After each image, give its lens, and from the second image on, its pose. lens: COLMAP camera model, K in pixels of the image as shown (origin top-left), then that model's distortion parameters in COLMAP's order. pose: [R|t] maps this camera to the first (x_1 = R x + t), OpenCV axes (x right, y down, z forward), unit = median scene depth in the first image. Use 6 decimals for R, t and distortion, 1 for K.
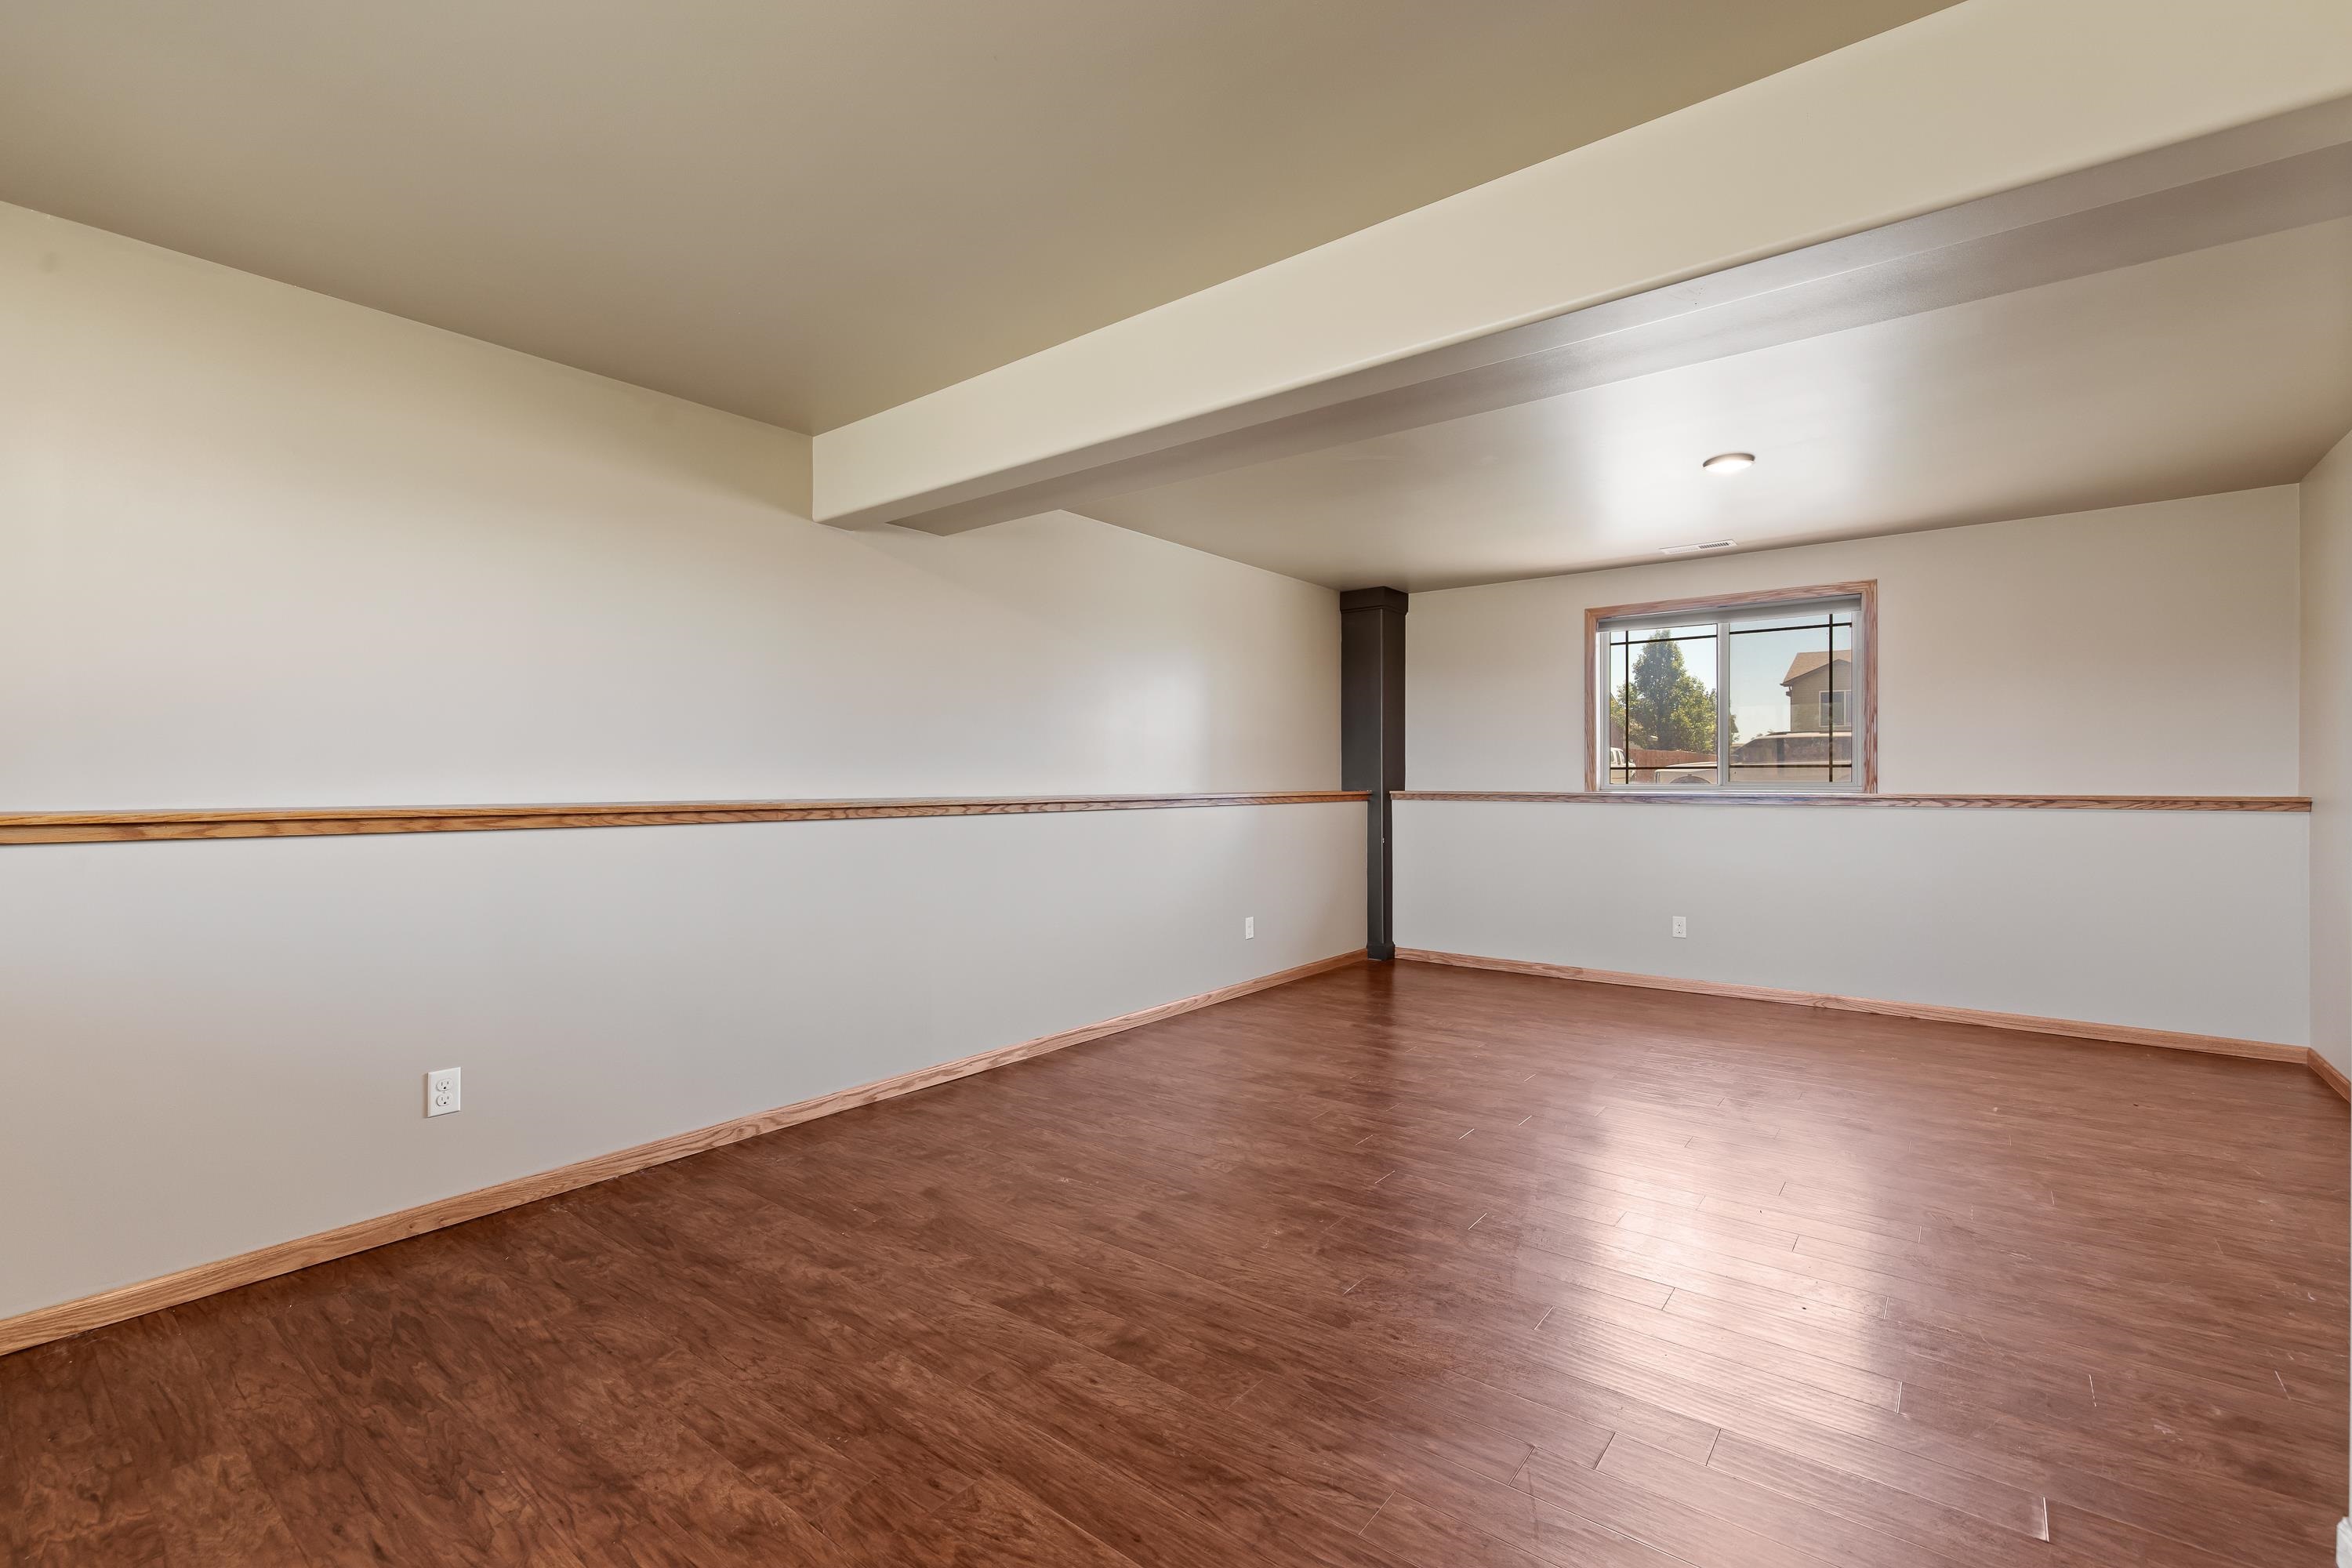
lens RADIAL K [[1014.2, 0, 1186.7], [0, 1014.2, 780.7], [0, 0, 1]] dist [-0.007656, 0.001132]
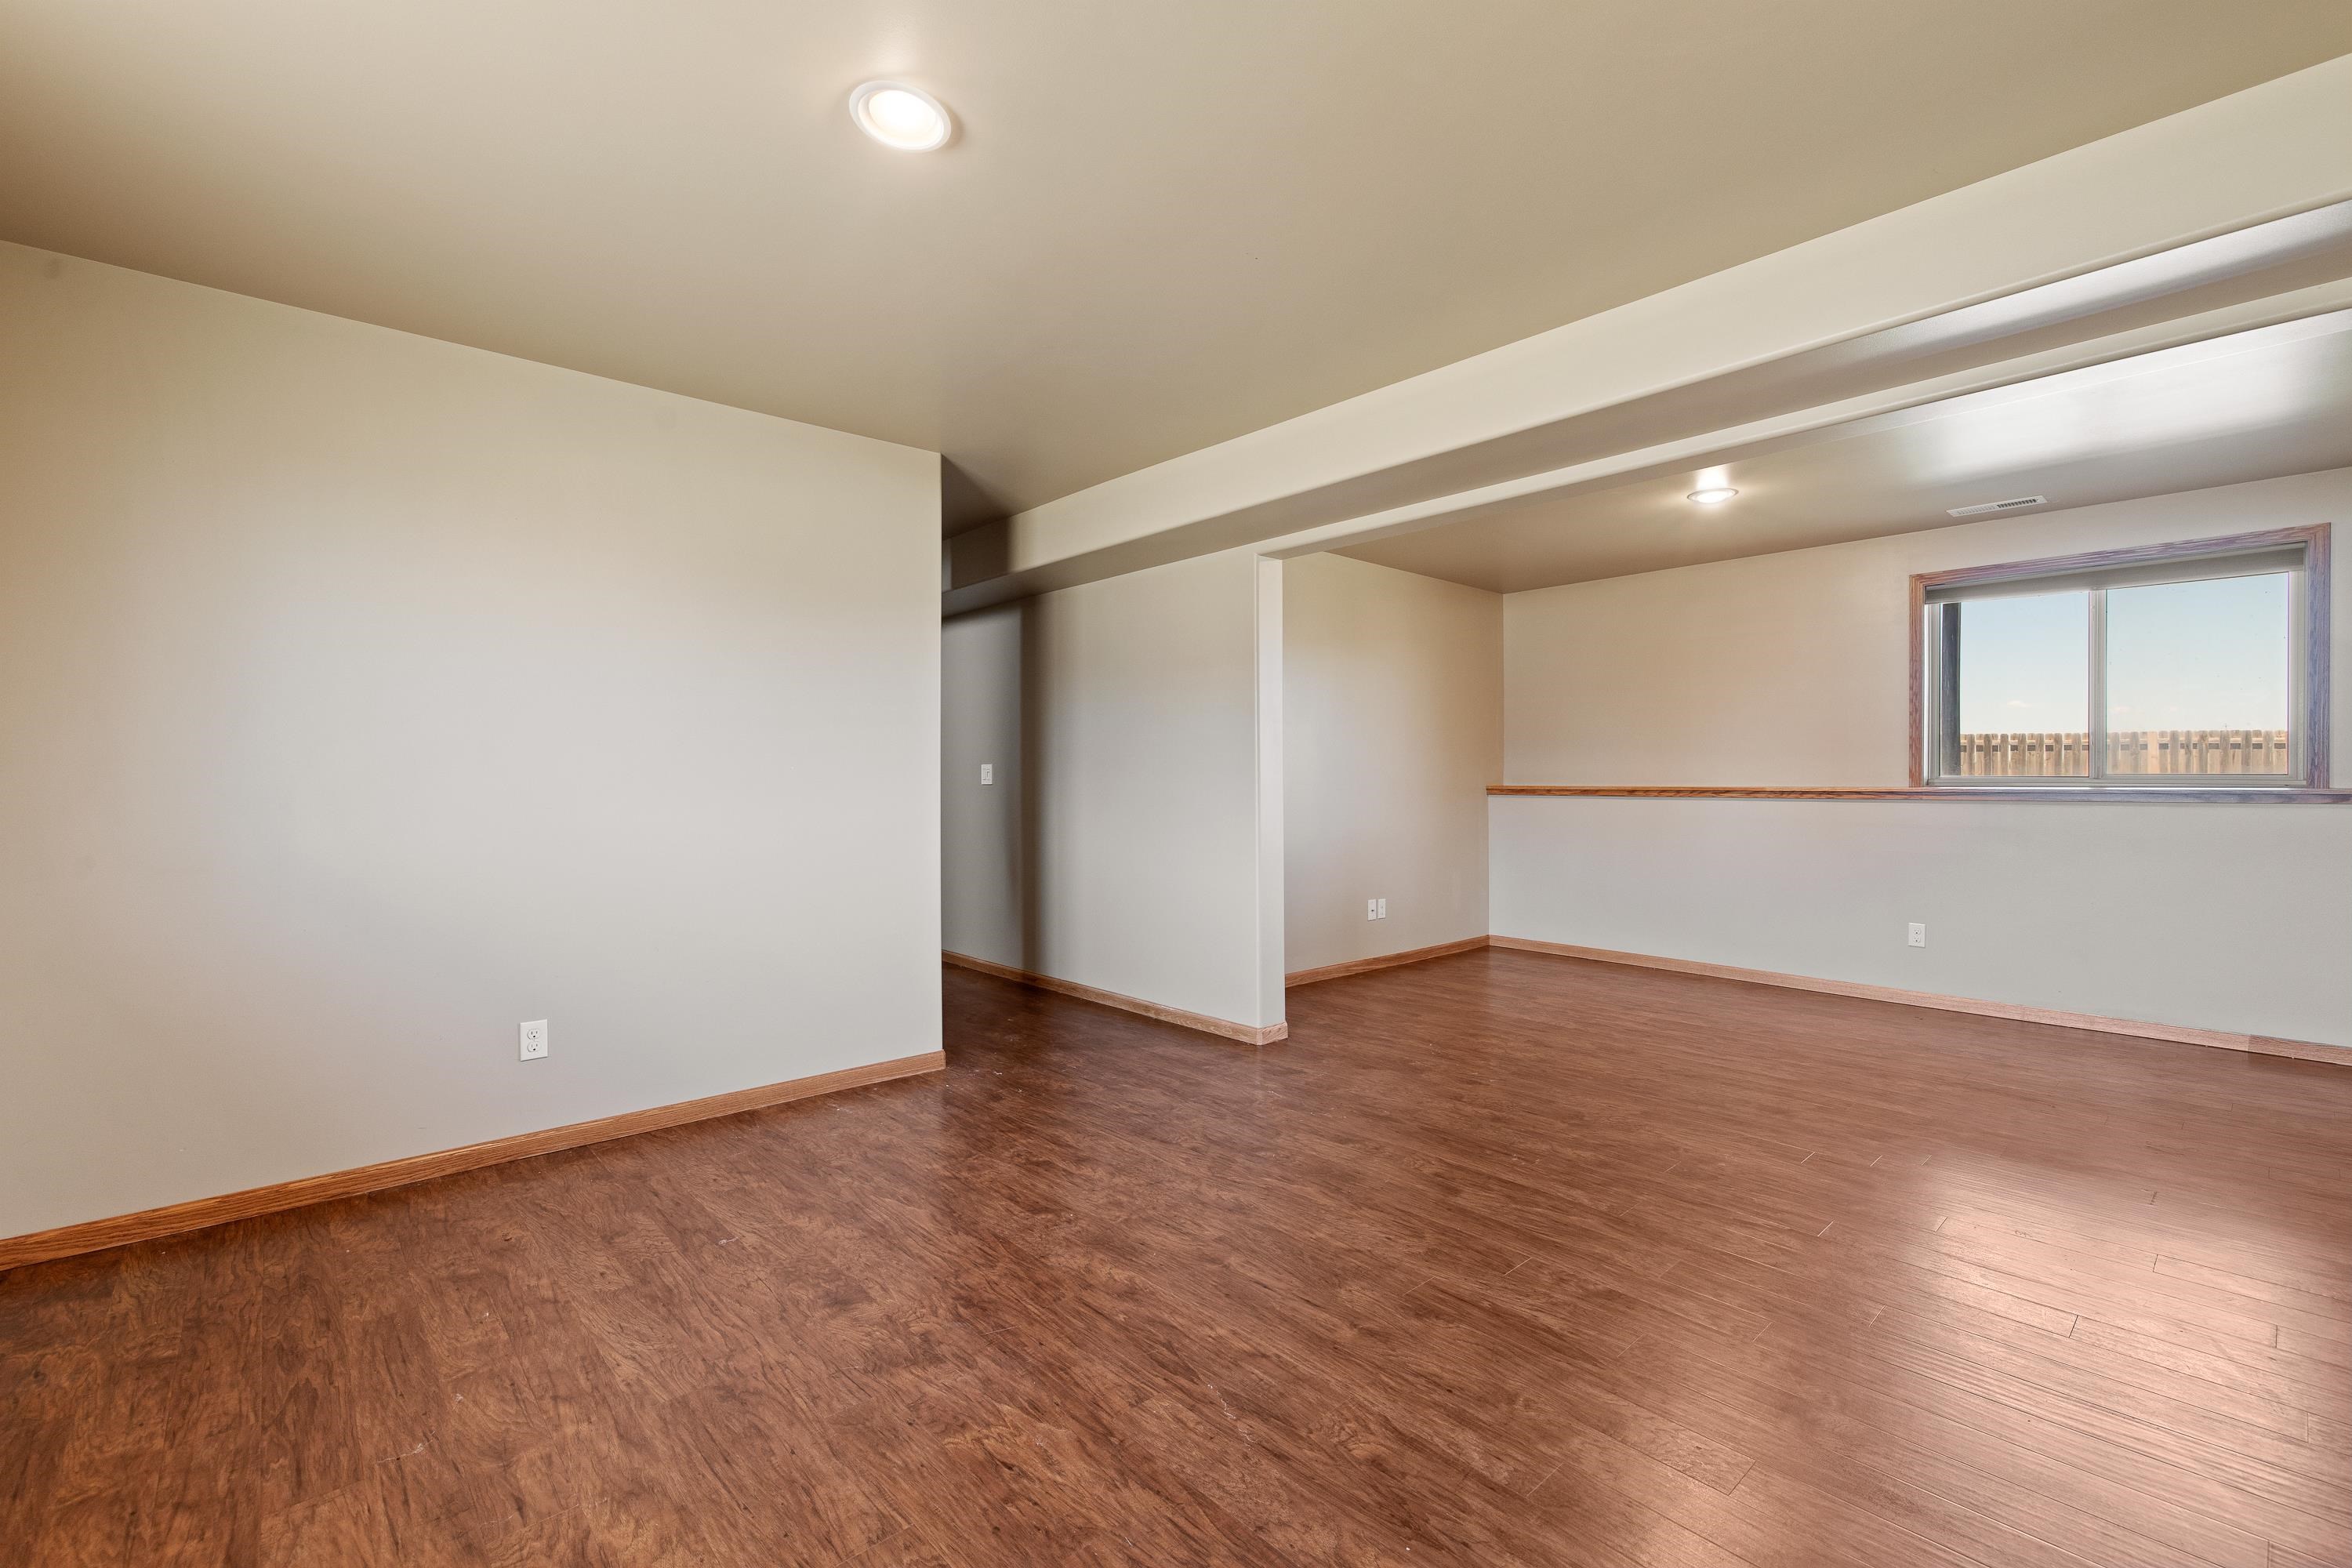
lens RADIAL K [[1014.2, 0, 1186.7], [0, 1014.2, 780.7], [0, 0, 1]] dist [-0.007656, 0.001132]
pose [[-0.985832, 0.002461, 0.167720, 0.251989], [0.002952, 0.999992, 0.002679, 0.002217], [-0.167712, 0.003136, -0.985831, 1.133357]]
